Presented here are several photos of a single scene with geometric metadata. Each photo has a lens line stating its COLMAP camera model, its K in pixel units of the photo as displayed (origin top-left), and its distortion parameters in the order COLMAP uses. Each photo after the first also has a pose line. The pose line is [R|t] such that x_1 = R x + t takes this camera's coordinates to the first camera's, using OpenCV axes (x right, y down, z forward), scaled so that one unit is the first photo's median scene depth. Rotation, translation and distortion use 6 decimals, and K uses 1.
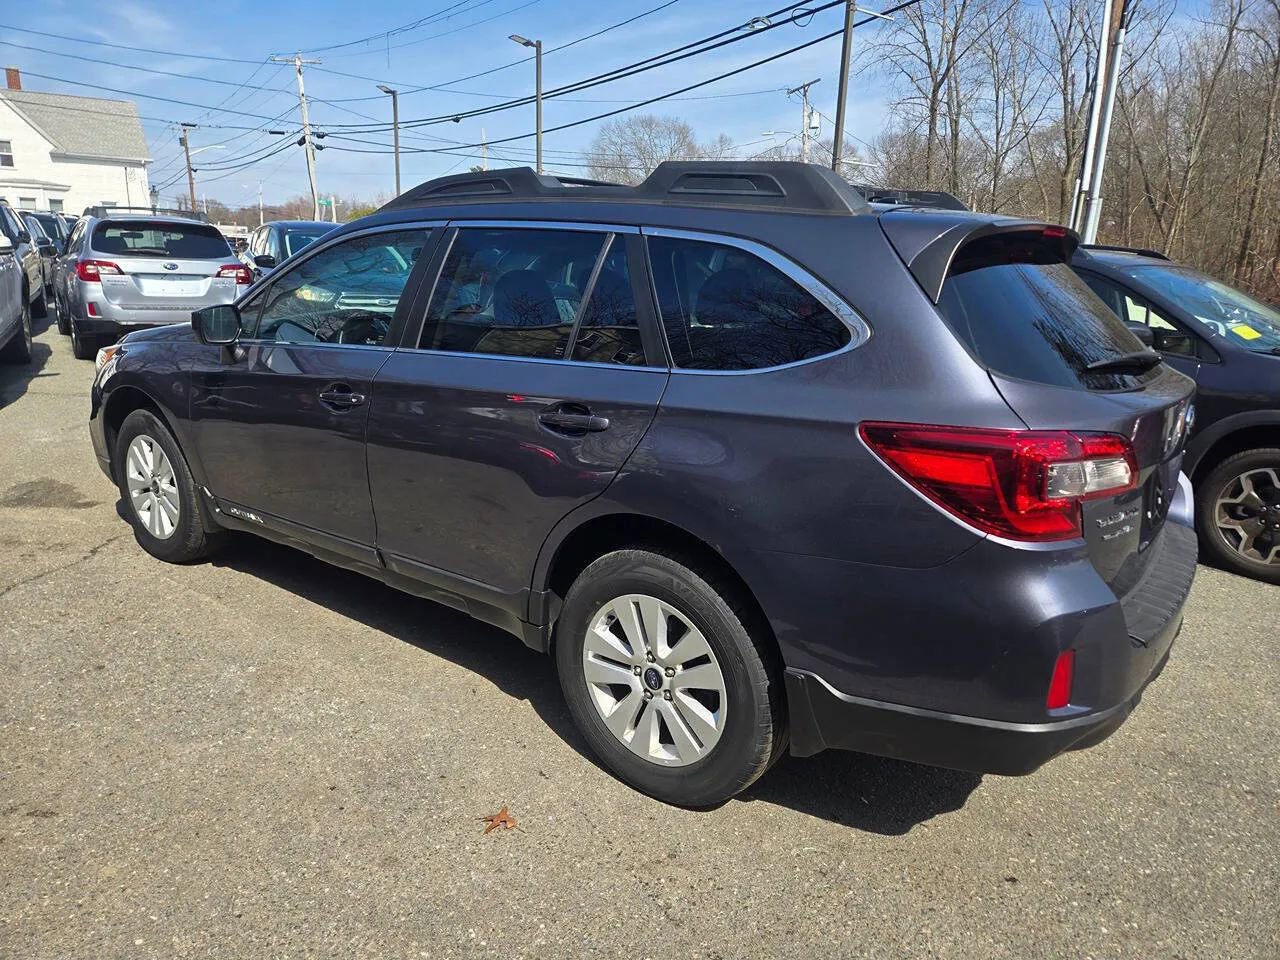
lens RADIAL K [[850.2, 0, 641.8], [0, 850.2, 499.3], [0, 0, 1]] dist [0.069455, -0.057427]
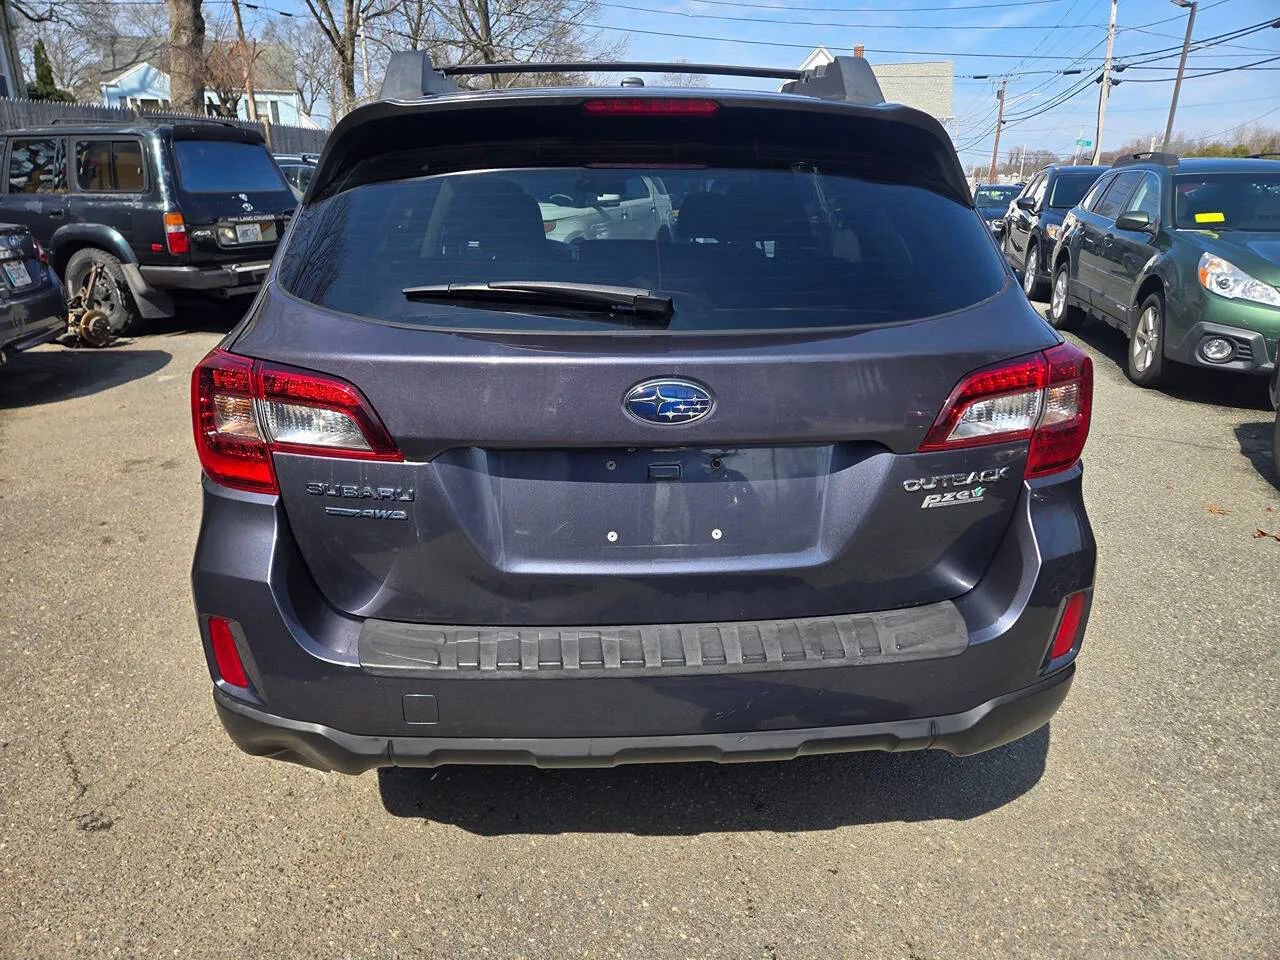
lens RADIAL K [[867.1, 0, 641.7], [0, 867.1, 484.9], [0, 0, 1]] dist [0.071227, -0.060425]
pose [[0.654534, 0.212082, -0.725676, 0.986464], [-0.190493, 0.975143, 0.113172, -0.091506], [0.731640, 0.064162, 0.678665, 0.508313]]
